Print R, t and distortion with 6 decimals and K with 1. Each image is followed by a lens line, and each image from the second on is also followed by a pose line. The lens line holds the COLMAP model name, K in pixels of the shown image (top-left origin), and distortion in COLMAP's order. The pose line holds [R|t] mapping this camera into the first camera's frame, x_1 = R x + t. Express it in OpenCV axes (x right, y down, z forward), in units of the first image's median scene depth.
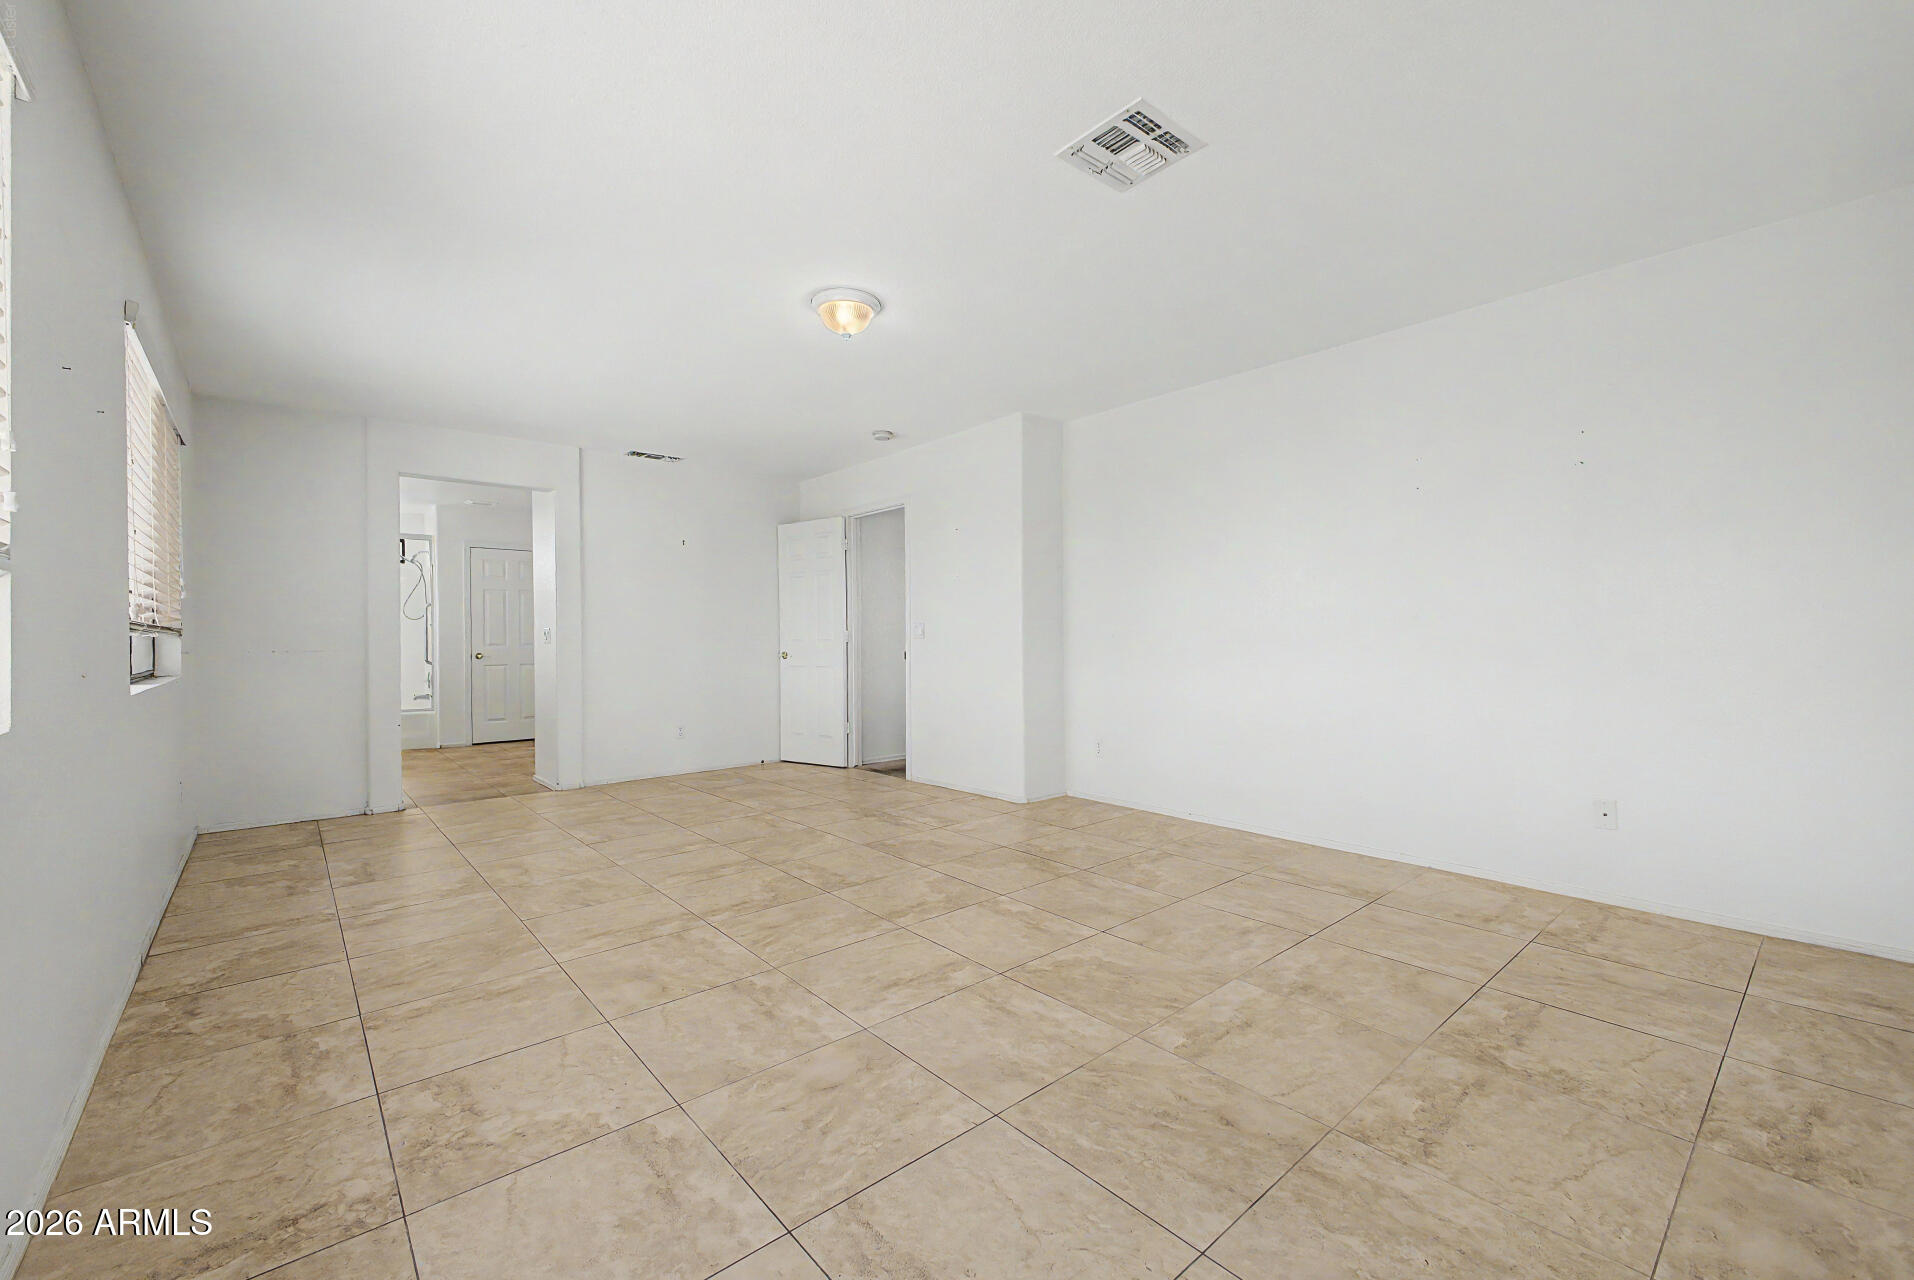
lens RADIAL K [[766.0, 0, 965.0], [0, 766.0, 644.4], [0, 0, 1]] dist [0.026649, -0.004754]
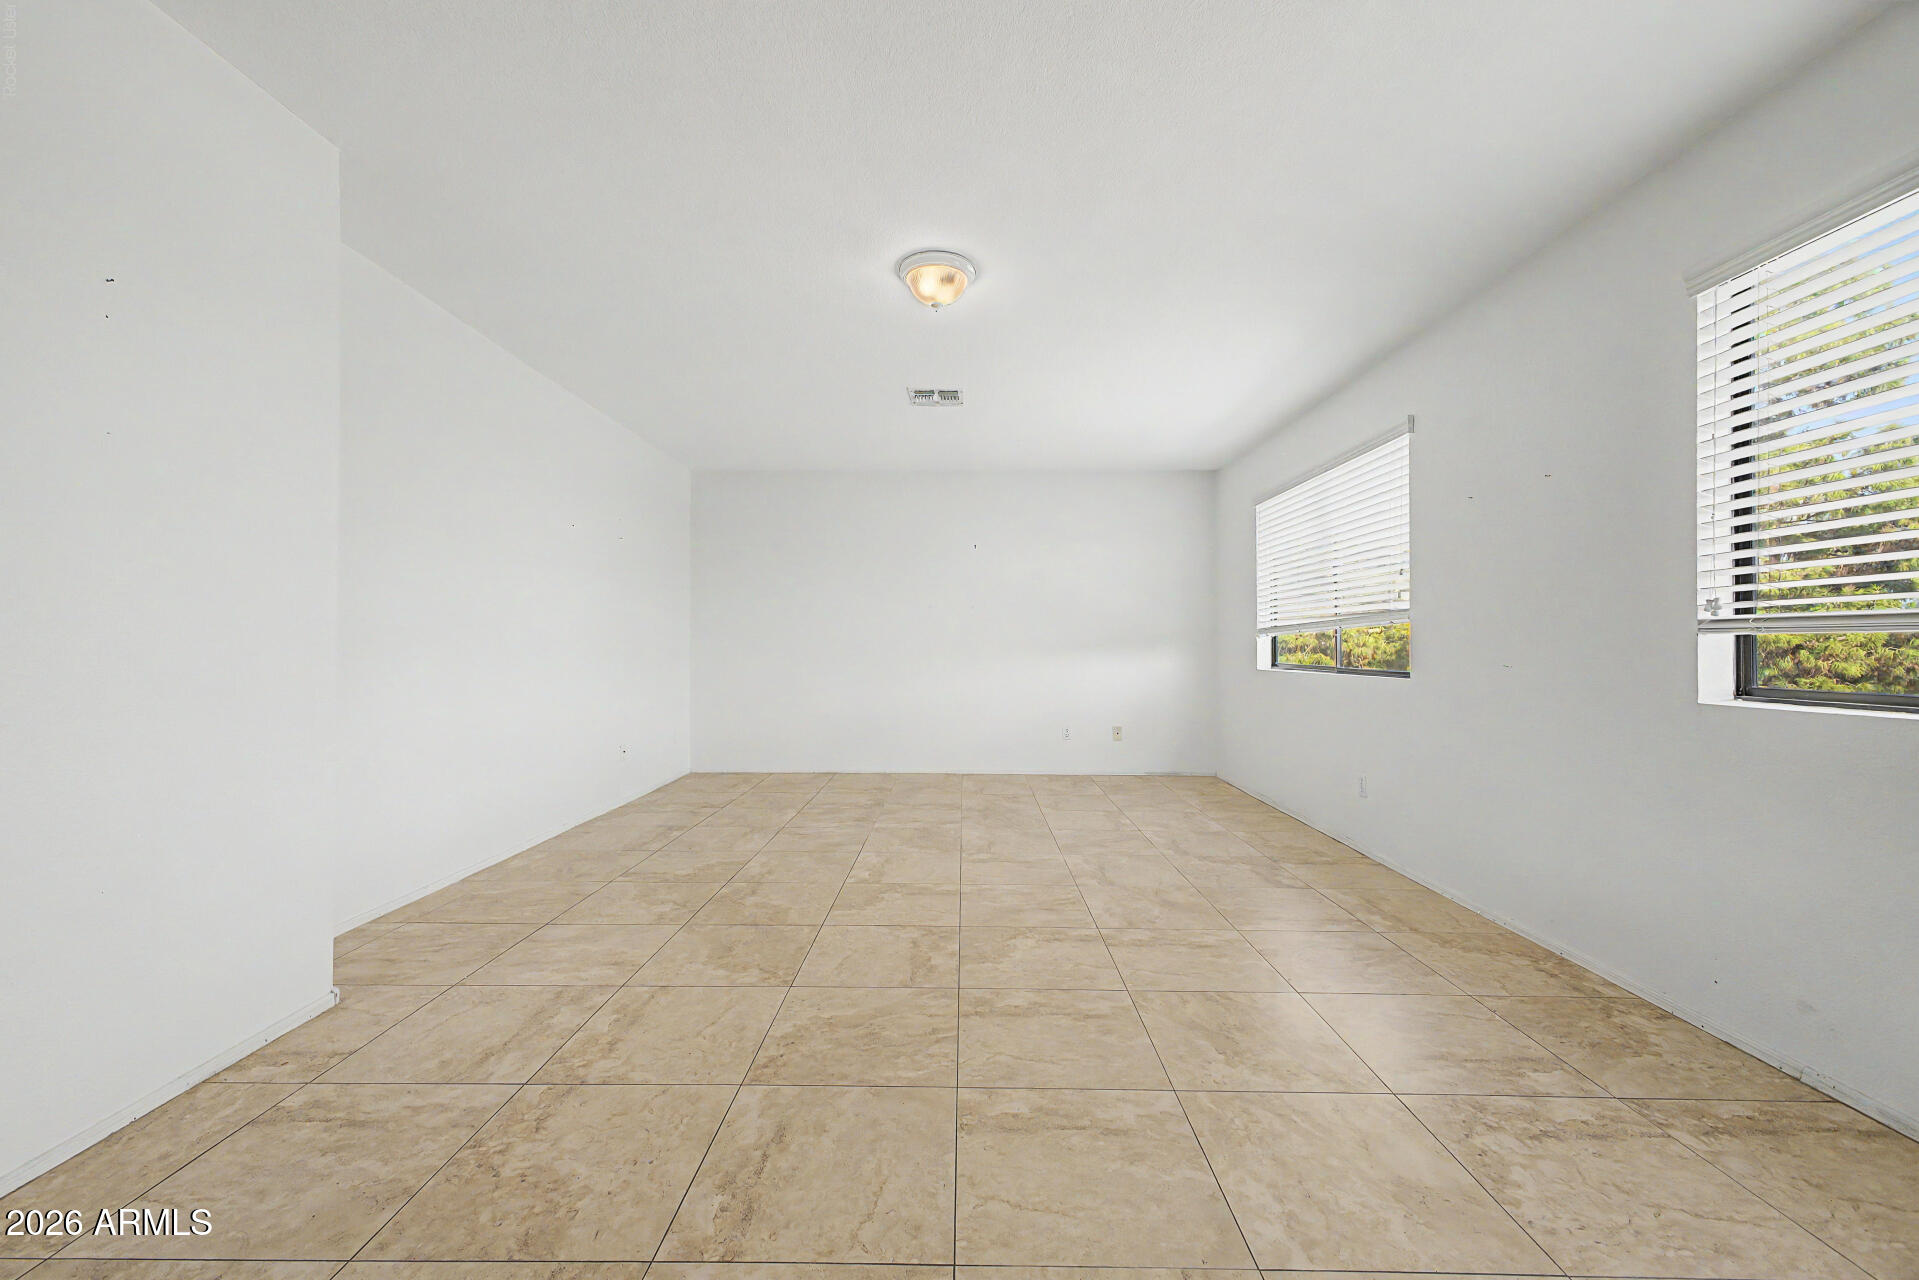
lens RADIAL K [[770.4, 0, 959.5], [0, 770.4, 640.0], [0, 0, 1]] dist [0.025850, -0.006960]
pose [[-0.744462, 0.010846, 0.667577, -0.847516], [0.009442, 0.999939, -0.005717, -0.002041], [-0.667598, 0.002047, -0.744519, 1.816398]]
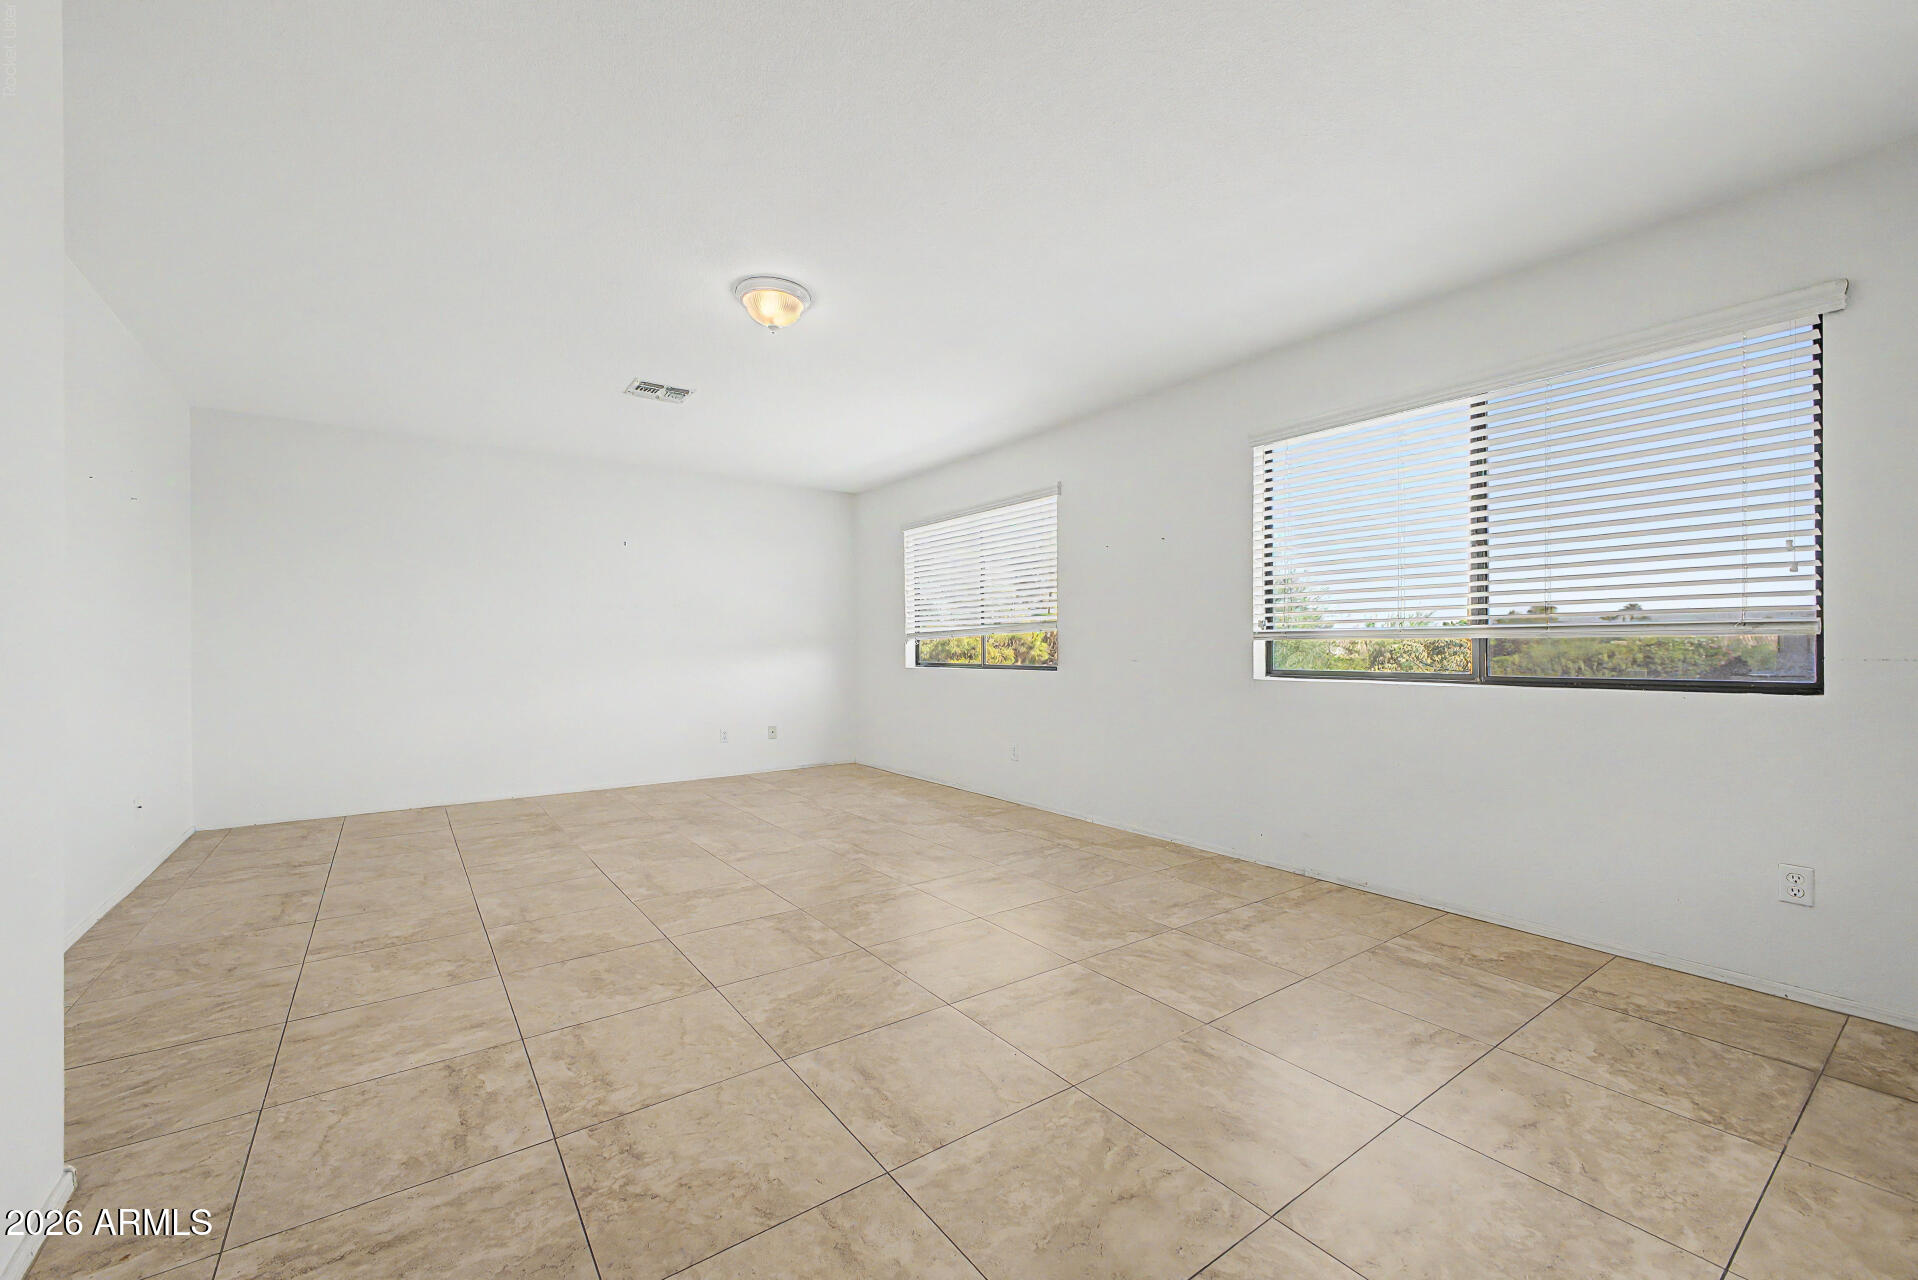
lens RADIAL K [[767.6, 0, 967.1], [0, 767.6, 644.4], [0, 0, 1]] dist [0.026649, -0.004754]
pose [[-0.996076, 0.012531, 0.087612, -0.516583], [0.012793, 0.999915, 0.002433, -0.006703], [-0.087574, 0.003545, -0.996152, 2.116033]]
